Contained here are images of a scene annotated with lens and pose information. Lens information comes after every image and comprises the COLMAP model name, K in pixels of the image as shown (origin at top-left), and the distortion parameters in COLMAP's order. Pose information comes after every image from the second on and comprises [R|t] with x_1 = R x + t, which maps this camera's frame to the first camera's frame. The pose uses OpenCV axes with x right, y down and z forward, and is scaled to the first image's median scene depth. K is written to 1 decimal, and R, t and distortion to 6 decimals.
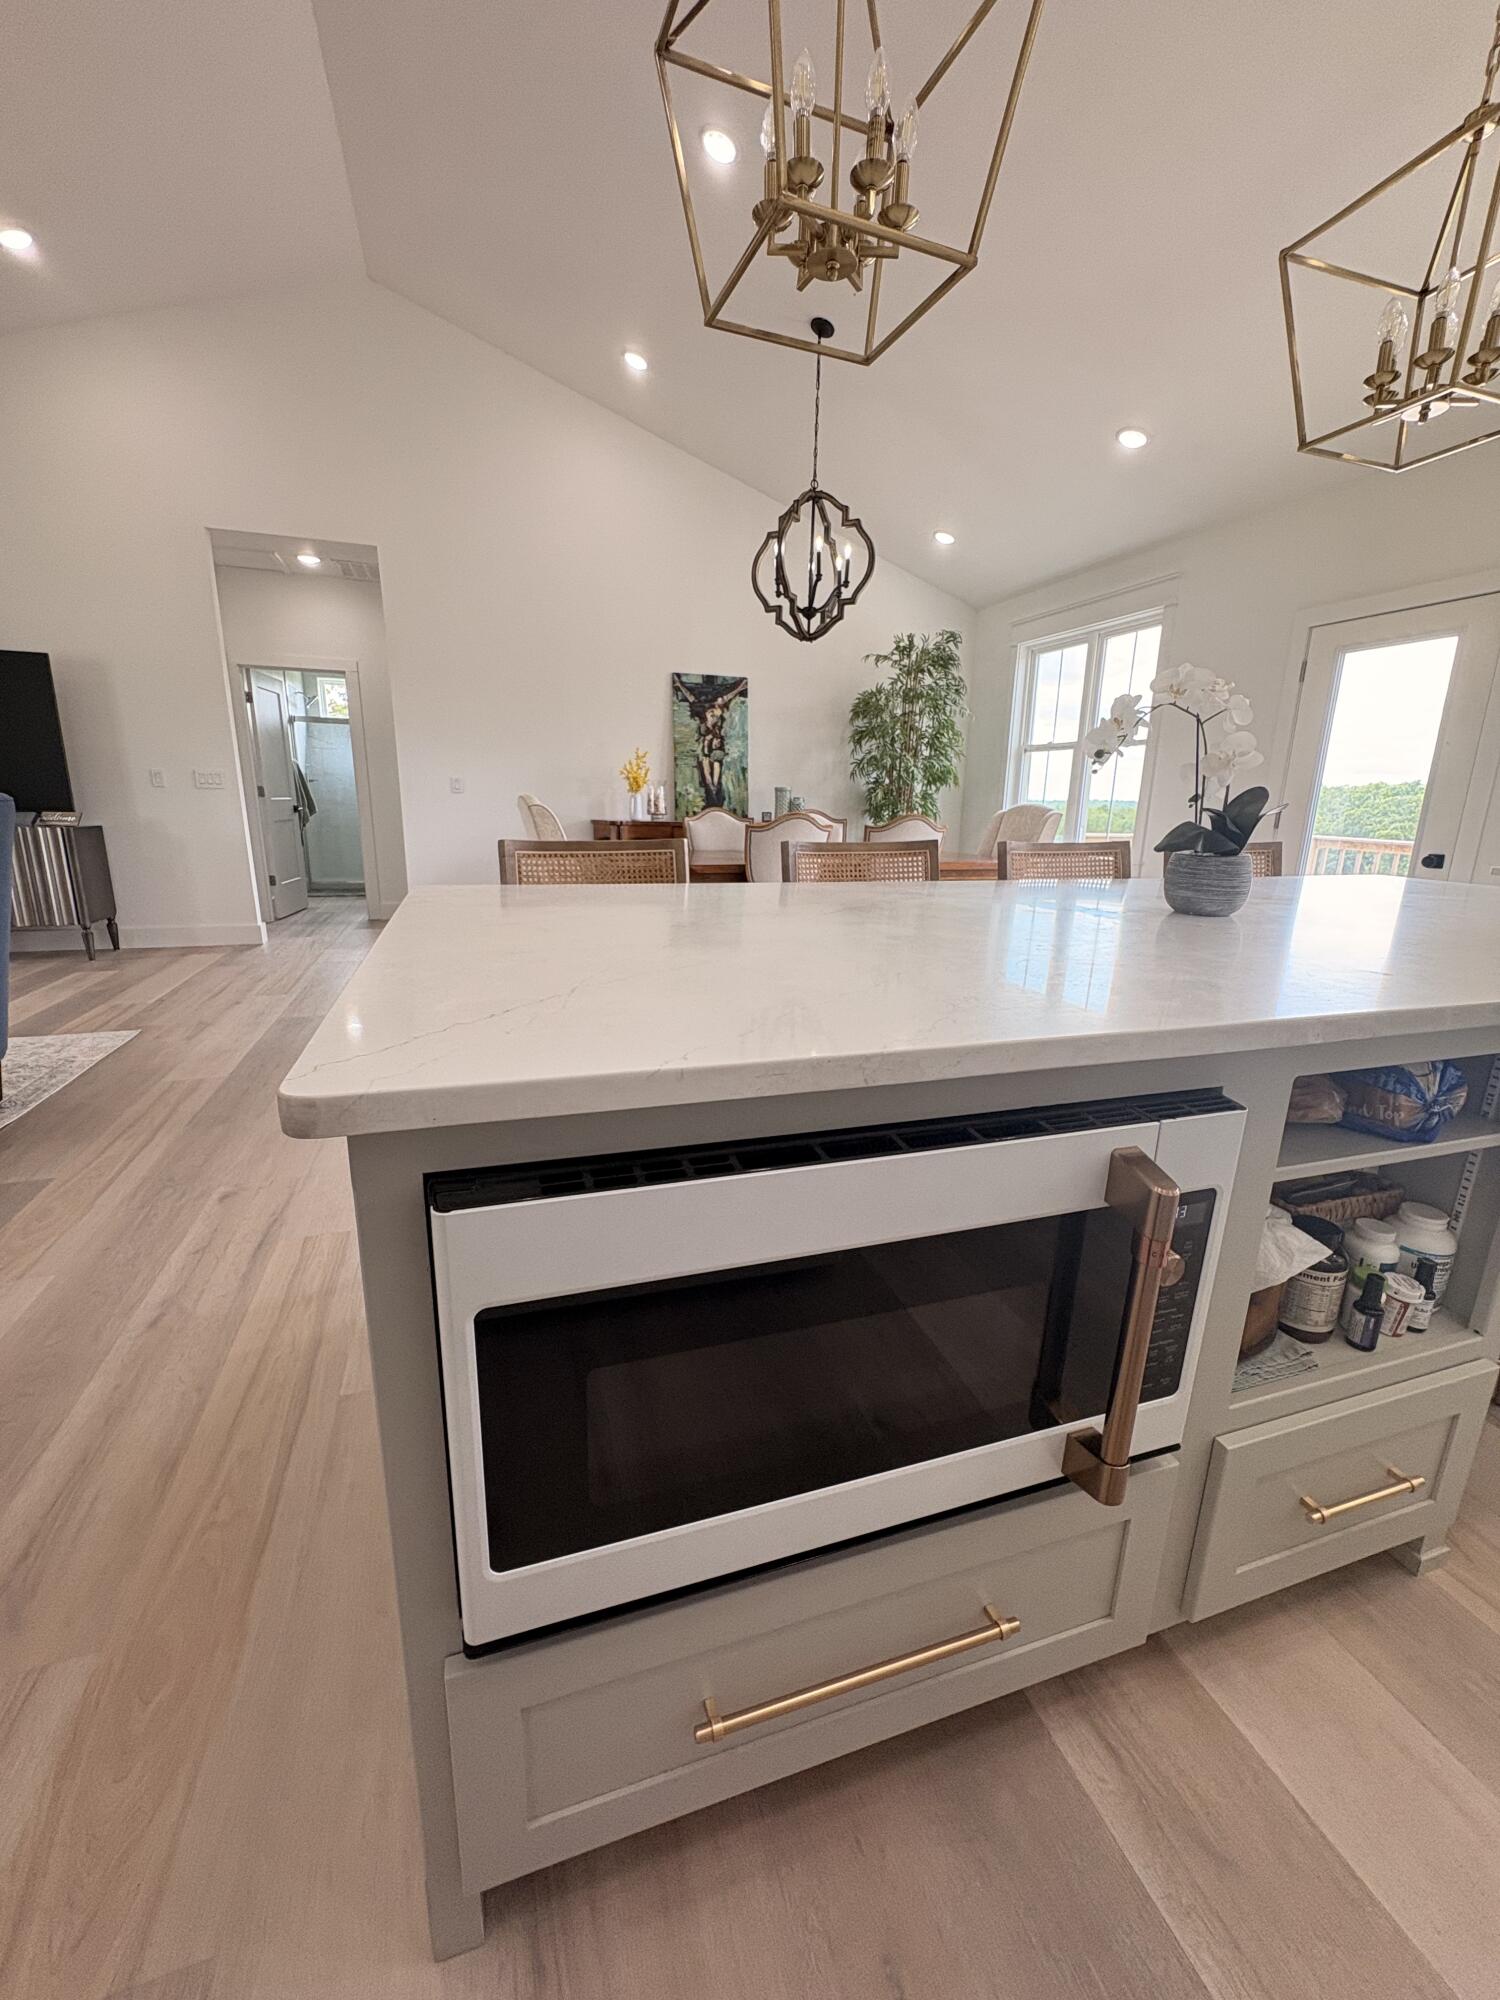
lens RADIAL K [[797.0, 0, 750.2], [0, 797.0, 999.5], [0, 0, 1]] dist [0.000226, 0.000035]
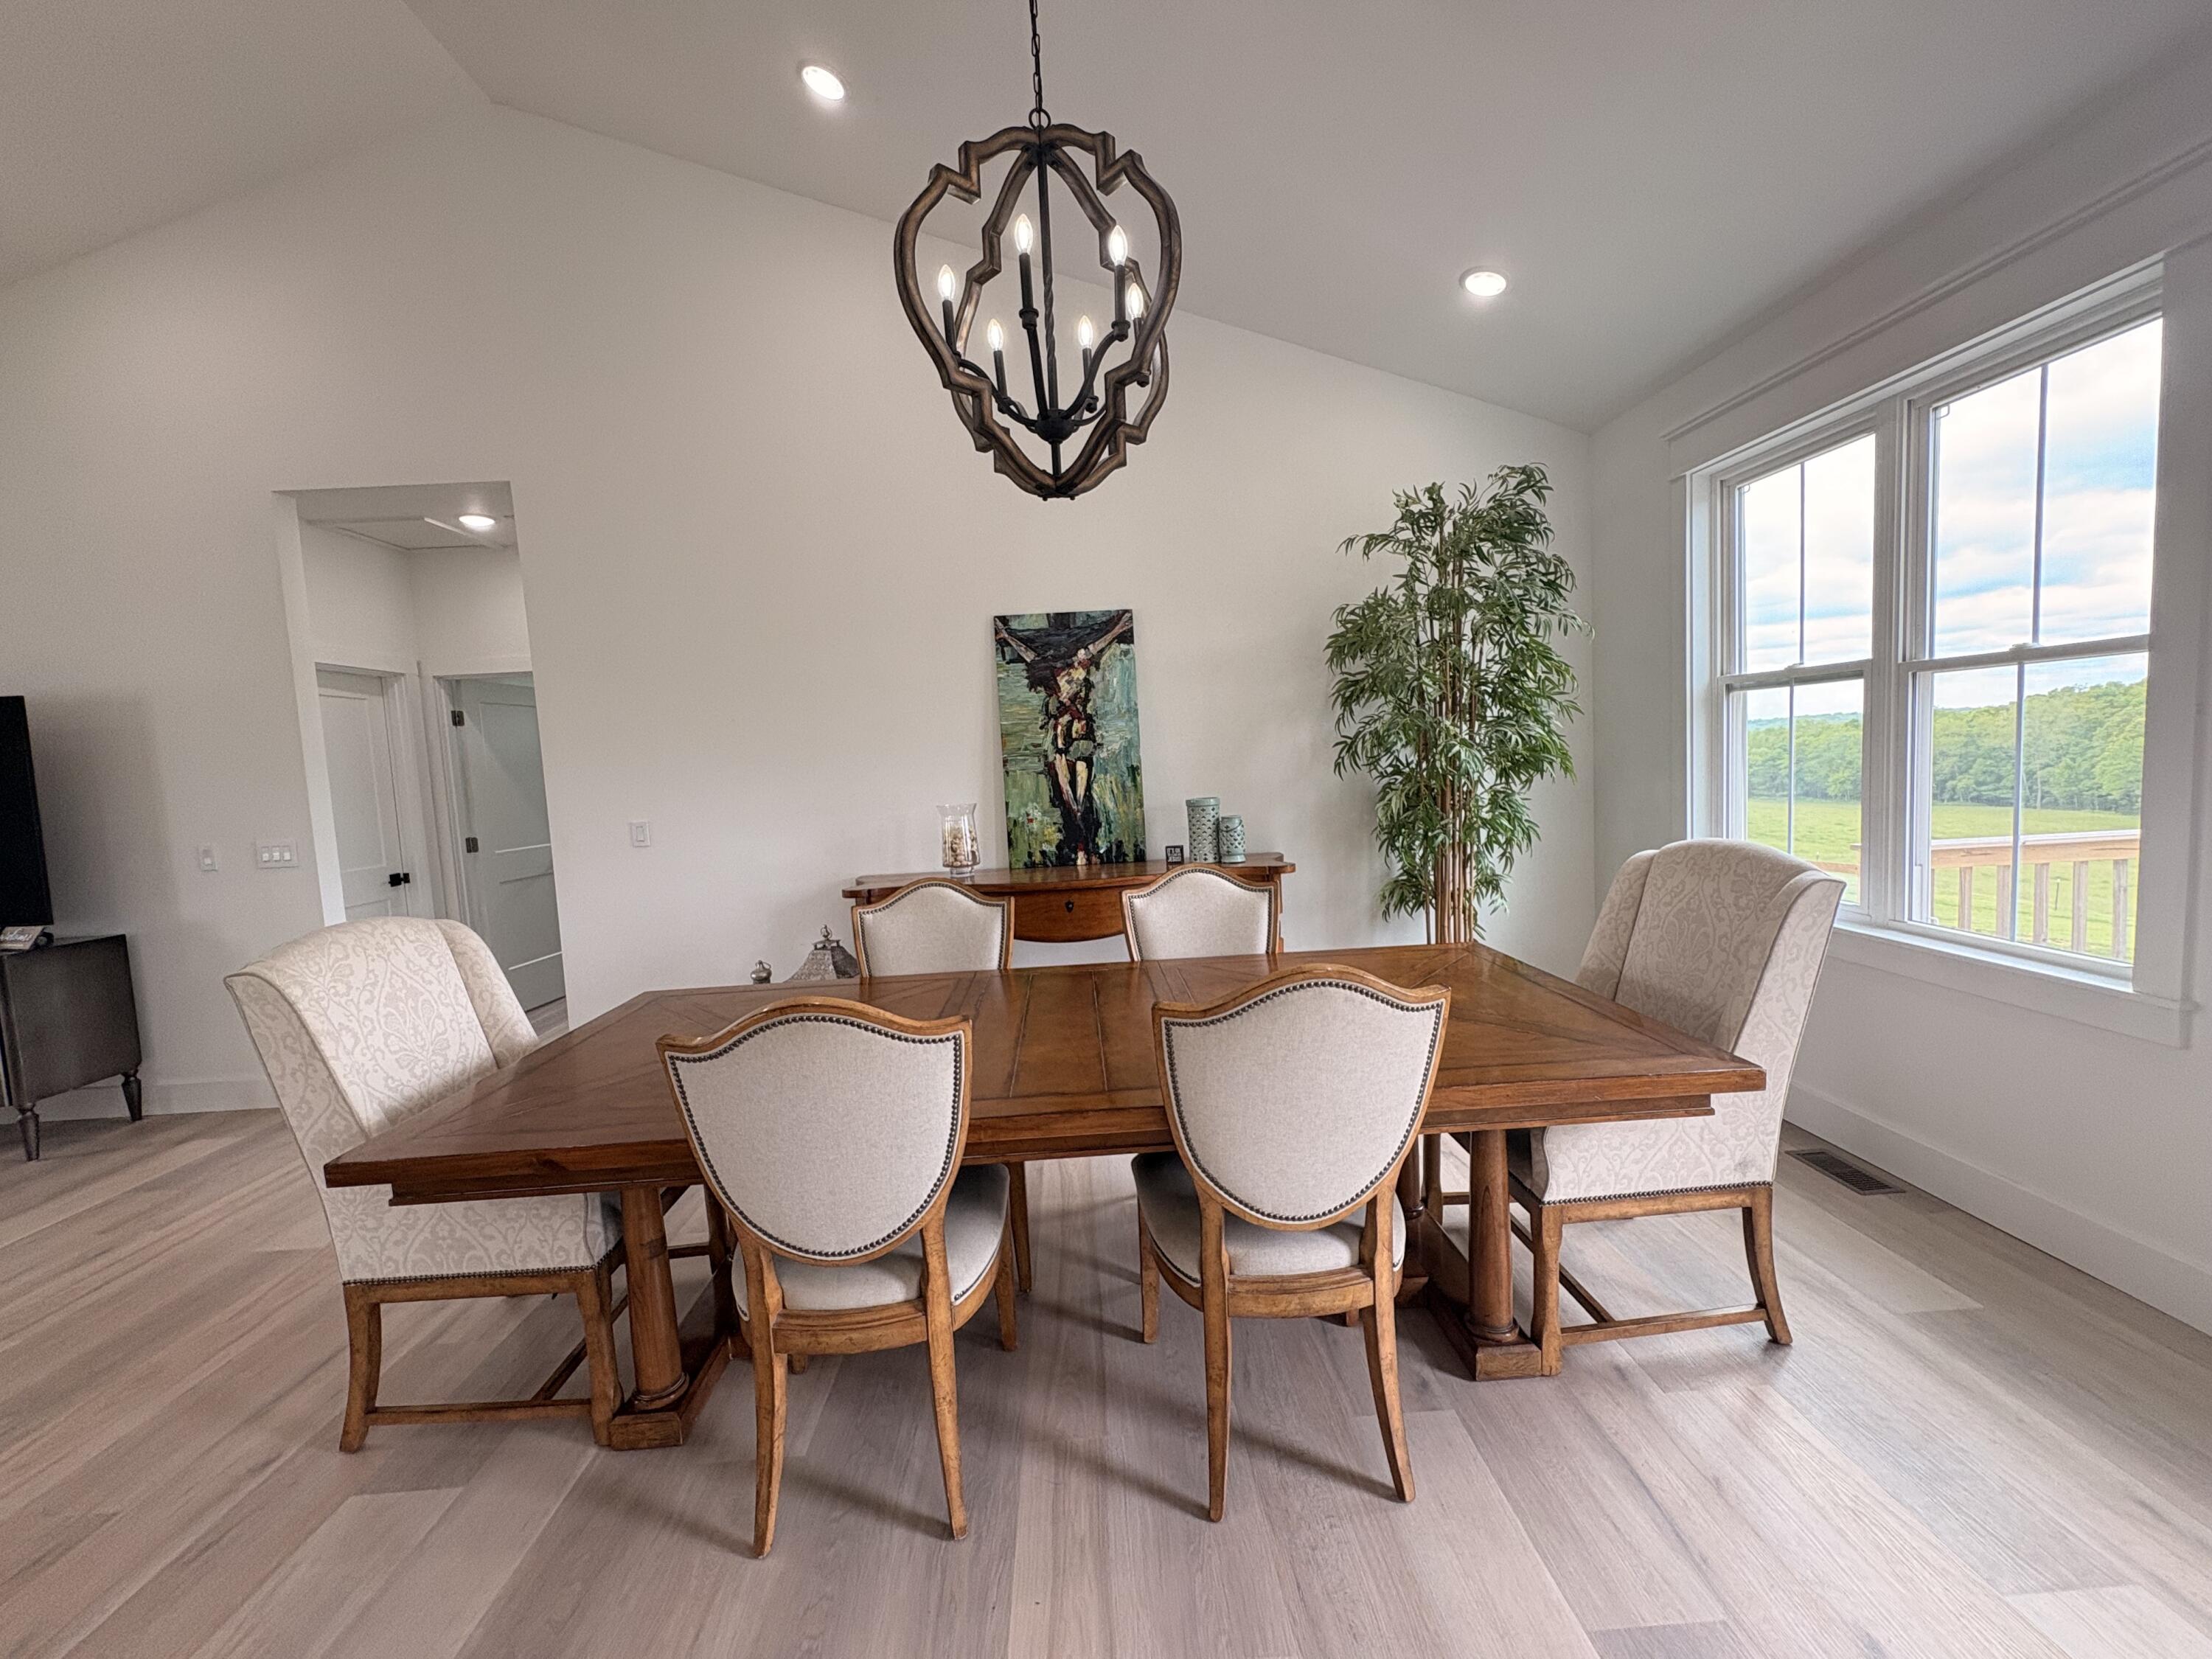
lens RADIAL K [[881.5, 0, 1105.5], [0, 881.5, 832.3], [0, 0, 1]] dist [0.000226, 0.000035]
pose [[0.955006, -0.044936, -0.293162, 0.152372], [-0.002082, 0.987416, -0.158133, -0.154951], [0.296578, 0.151629, 0.942895, 0.443044]]
